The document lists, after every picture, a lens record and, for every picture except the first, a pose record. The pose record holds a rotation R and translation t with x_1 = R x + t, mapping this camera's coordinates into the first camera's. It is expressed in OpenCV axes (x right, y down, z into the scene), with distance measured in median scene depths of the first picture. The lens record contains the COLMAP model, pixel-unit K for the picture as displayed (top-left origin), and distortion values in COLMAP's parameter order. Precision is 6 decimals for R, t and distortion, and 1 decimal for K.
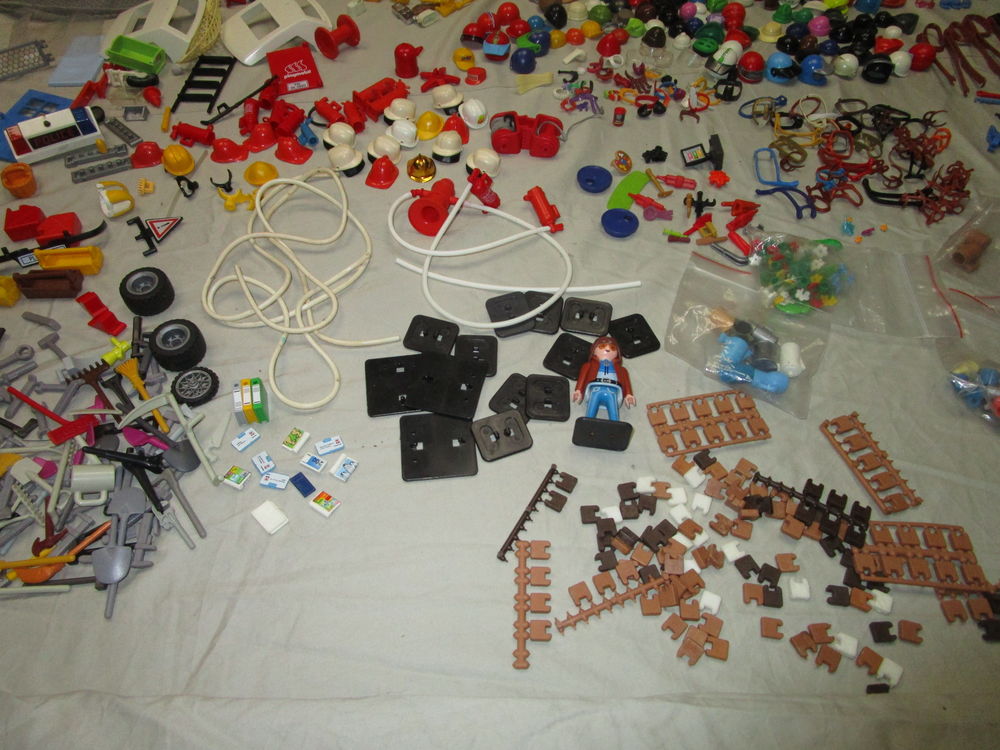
lens RADIAL K [[713.4, 0, 496.2], [0, 713.4, 374.4], [0, 0, 1]] dist [-0.026675, 0.010457]
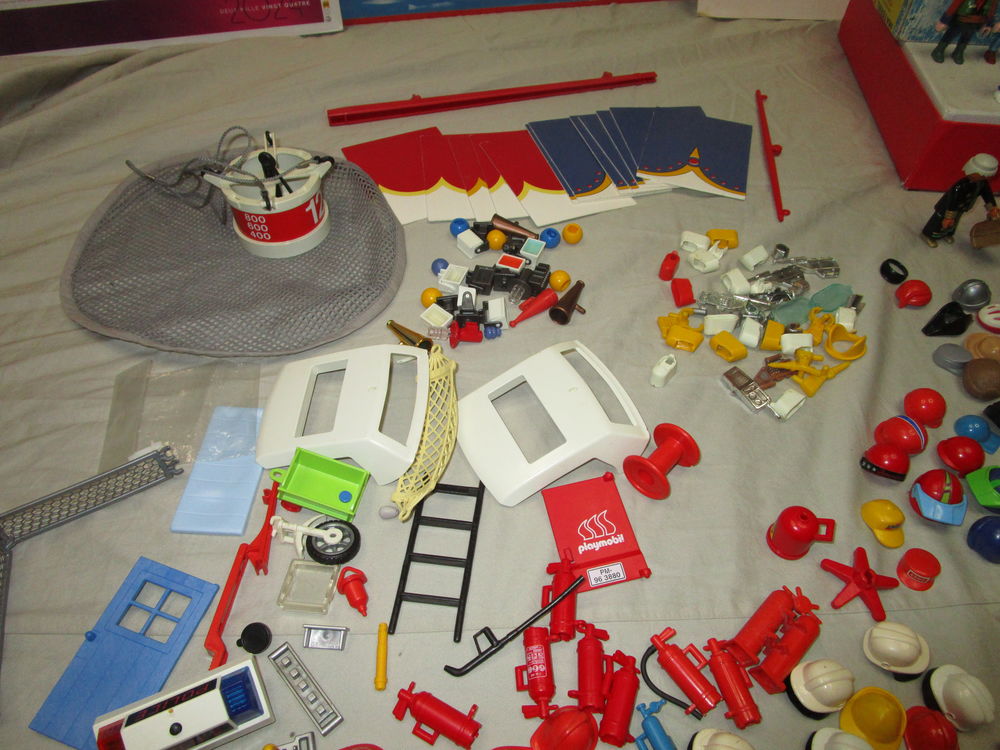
lens RADIAL K [[713.4, 0, 496.2], [0, 713.4, 374.4], [0, 0, 1]] dist [-0.026675, 0.010457]
pose [[0.995814, 0.068624, -0.060372, -0.402701], [-0.072415, 0.995380, -0.063038, -0.613402], [0.055767, 0.067146, 0.996183, 0.497426]]
